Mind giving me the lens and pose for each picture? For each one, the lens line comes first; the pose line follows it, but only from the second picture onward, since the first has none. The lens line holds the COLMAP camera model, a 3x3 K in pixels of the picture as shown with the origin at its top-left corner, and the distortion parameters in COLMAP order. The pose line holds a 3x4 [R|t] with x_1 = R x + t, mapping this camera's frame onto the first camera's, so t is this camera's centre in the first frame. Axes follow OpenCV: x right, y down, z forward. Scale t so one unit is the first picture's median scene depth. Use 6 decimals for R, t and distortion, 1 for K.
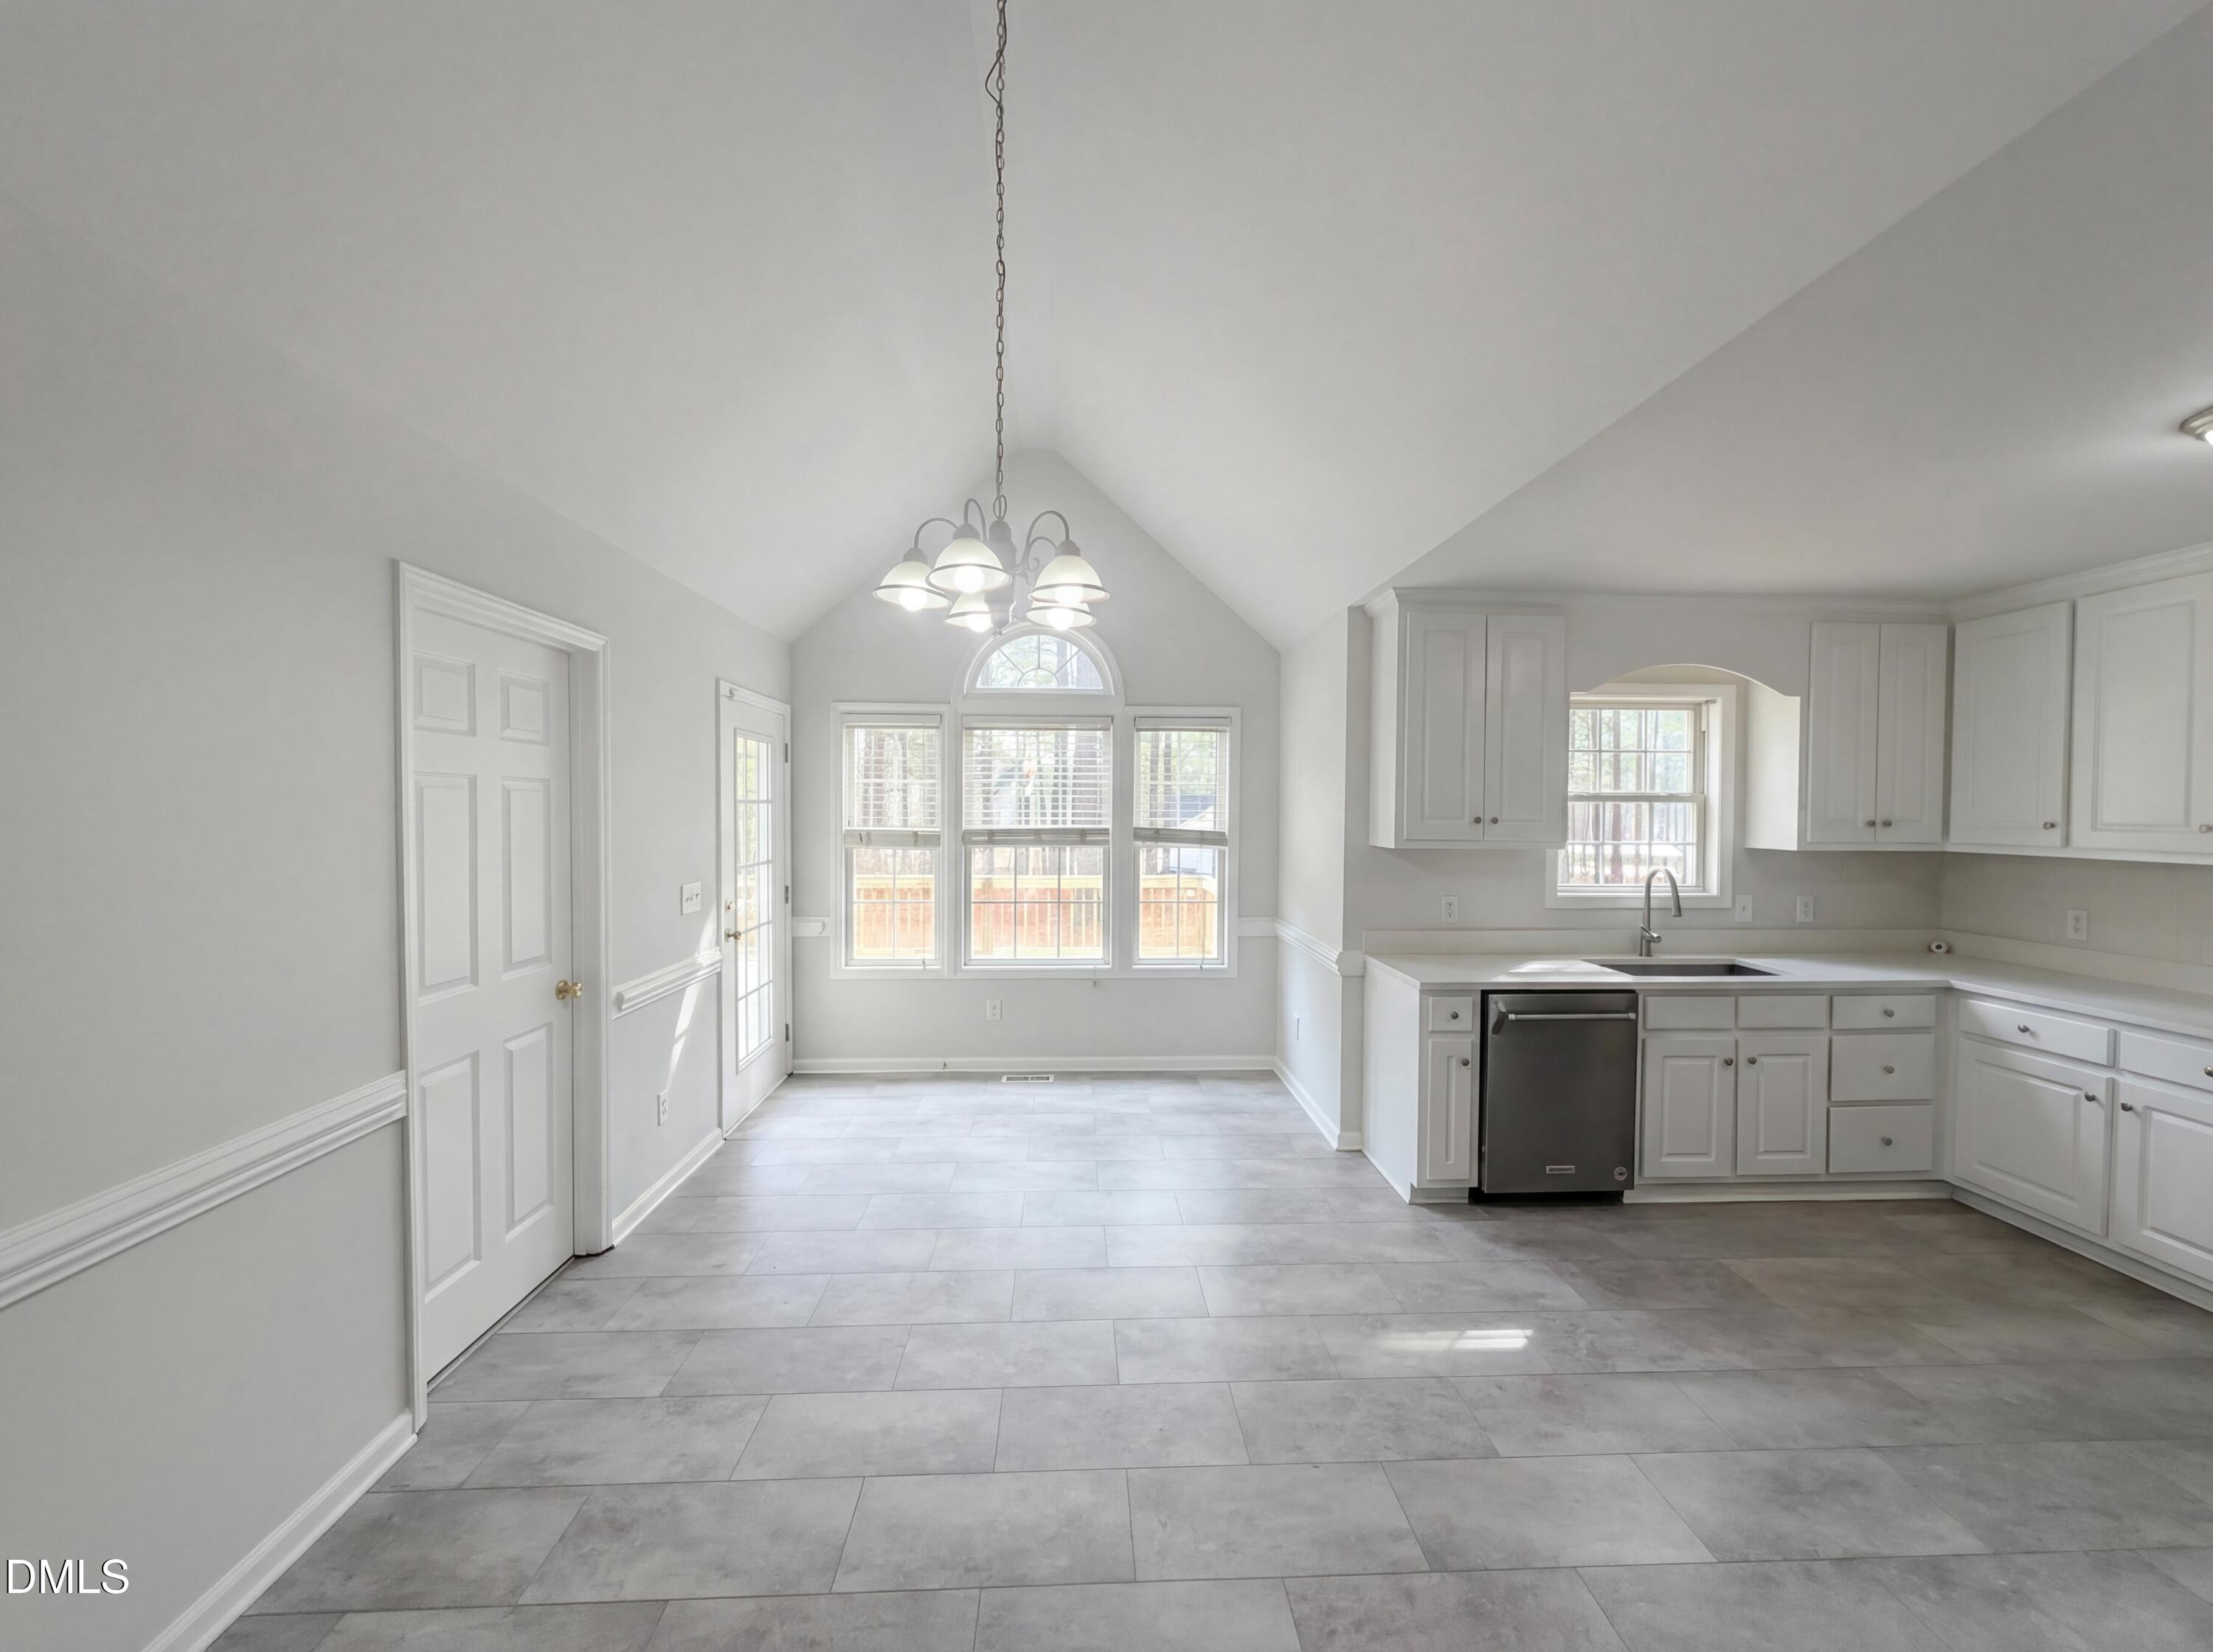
lens RADIAL K [[885.5, 0, 1115.8], [0, 885.5, 832.3], [0, 0, 1]] dist [0.000152, 0.000280]
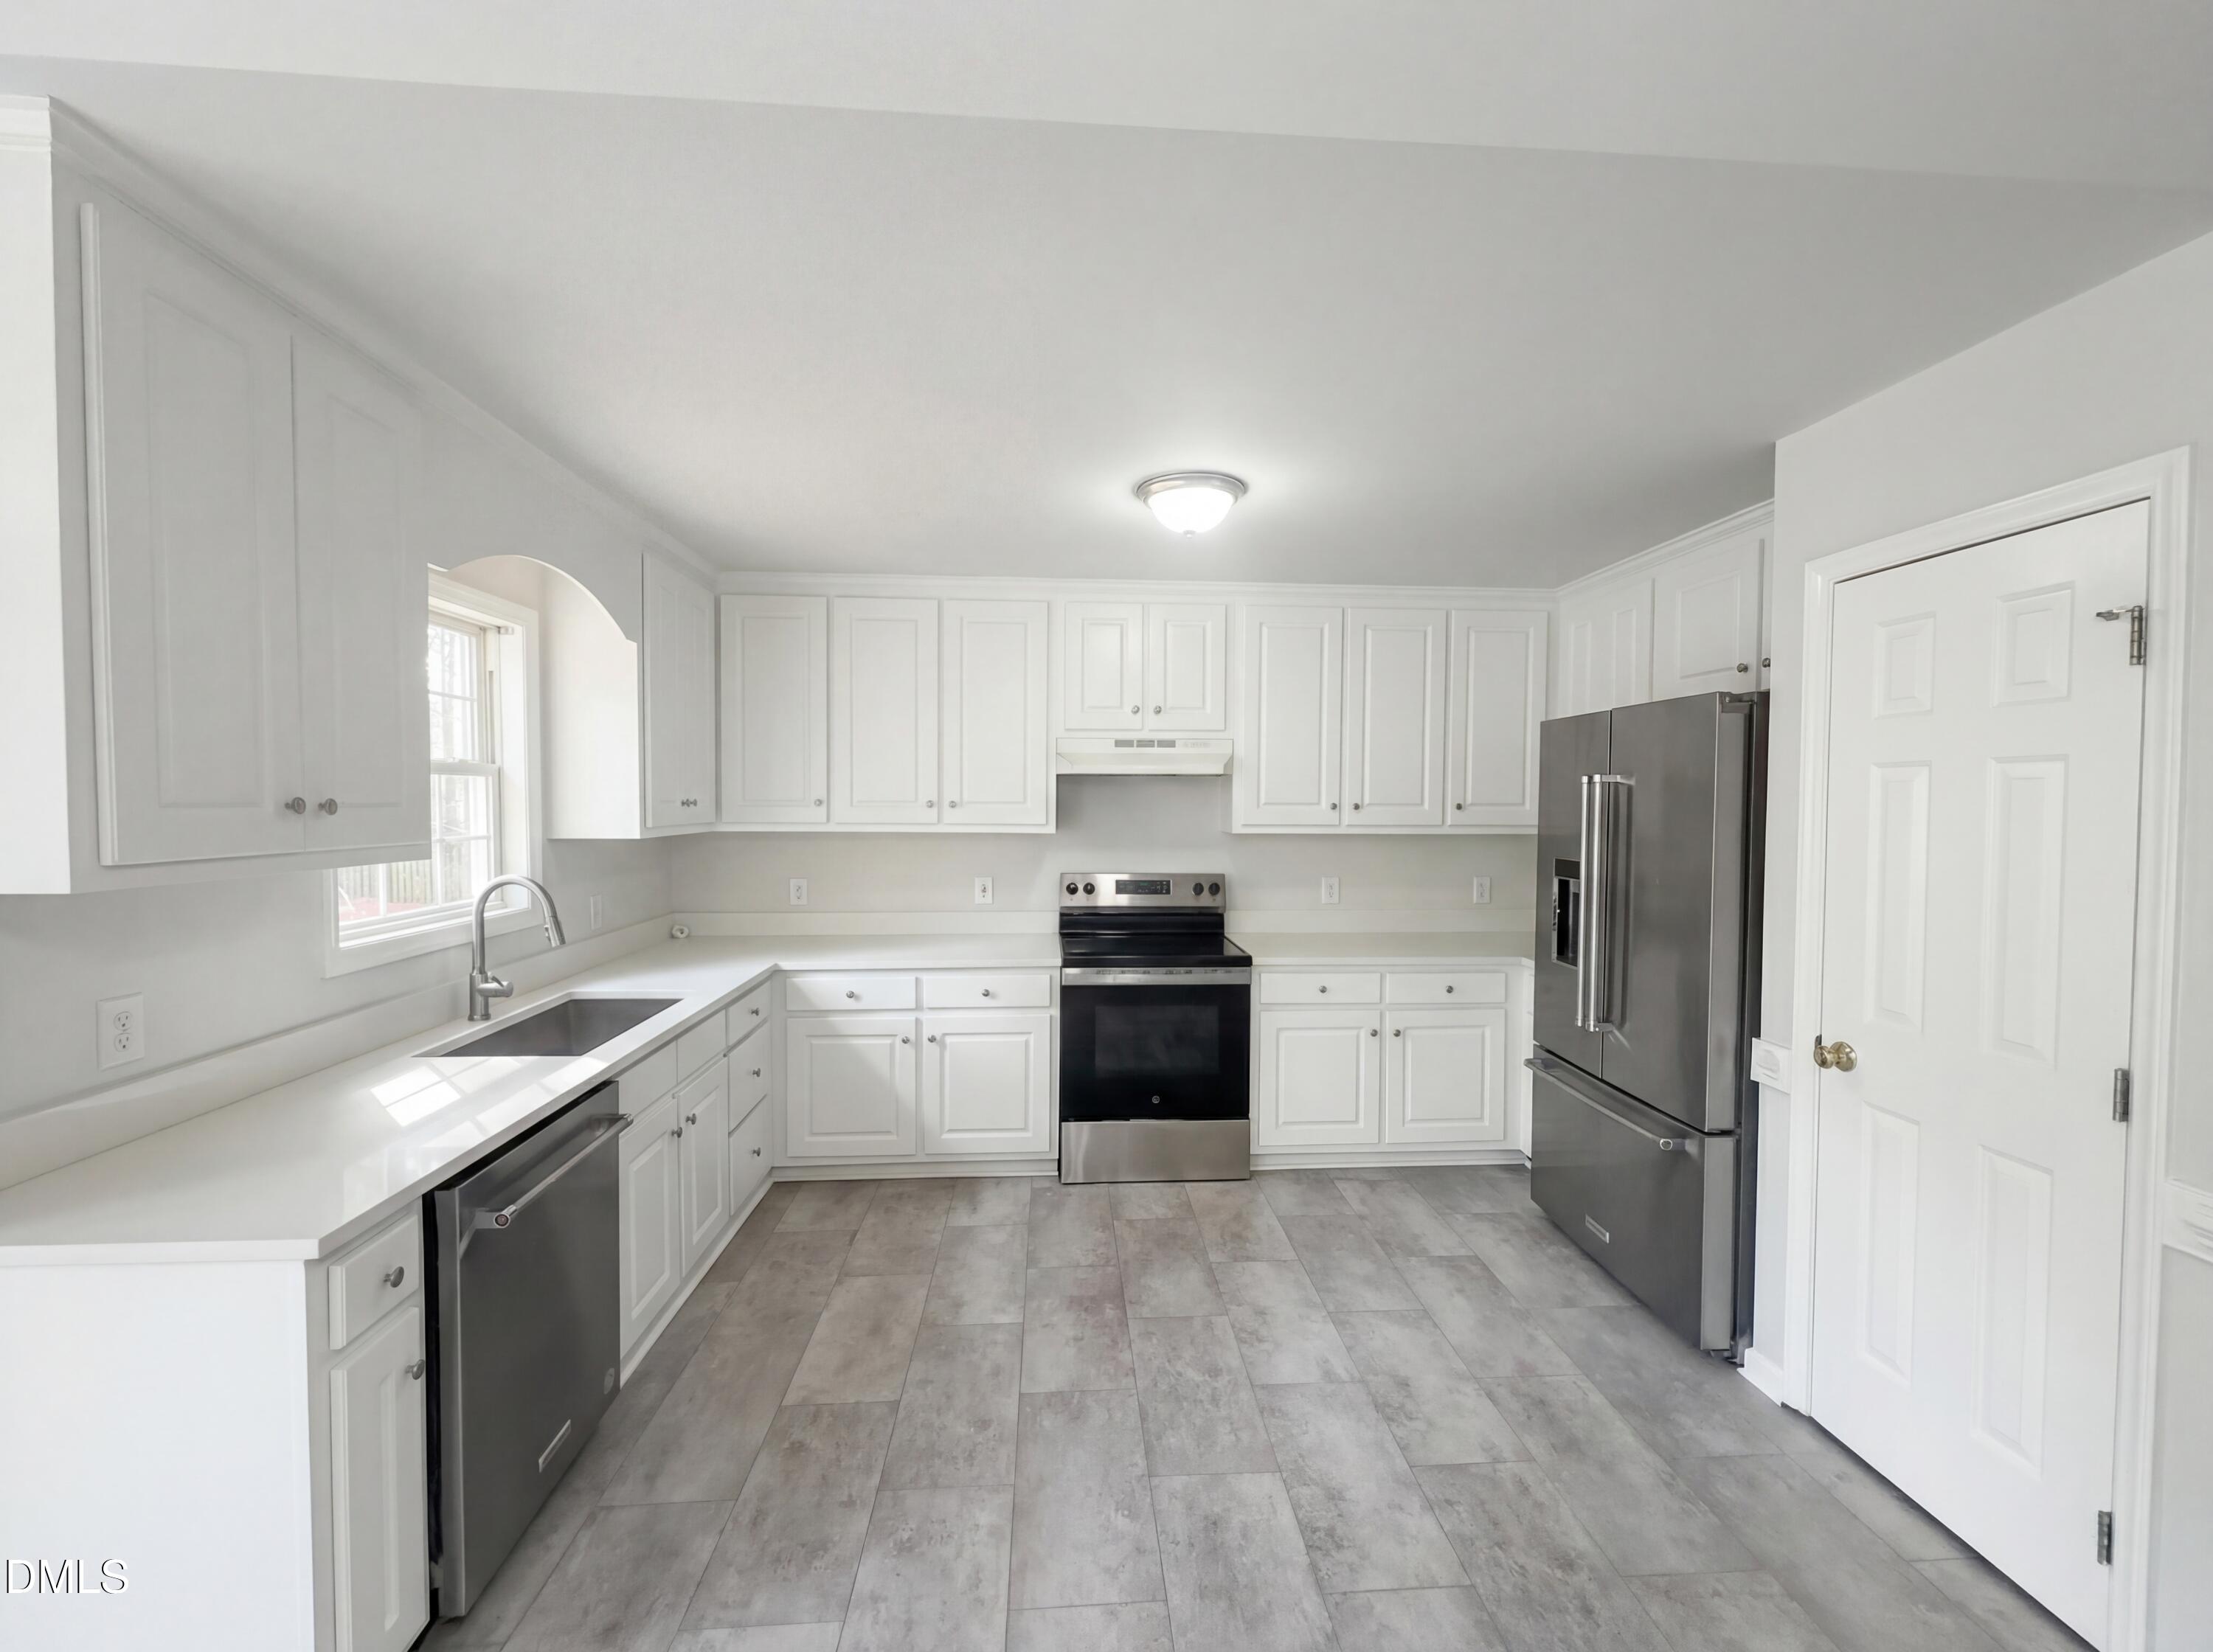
lens RADIAL K [[885.5, 0, 1115.8], [0, 885.5, 832.3], [0, 0, 1]] dist [0.000152, 0.000280]
pose [[-0.008118, -0.044962, 0.998956, -0.026322], [0.025184, 0.998663, 0.045153, -0.011243], [-0.999650, 0.025524, -0.006975, 0.650300]]
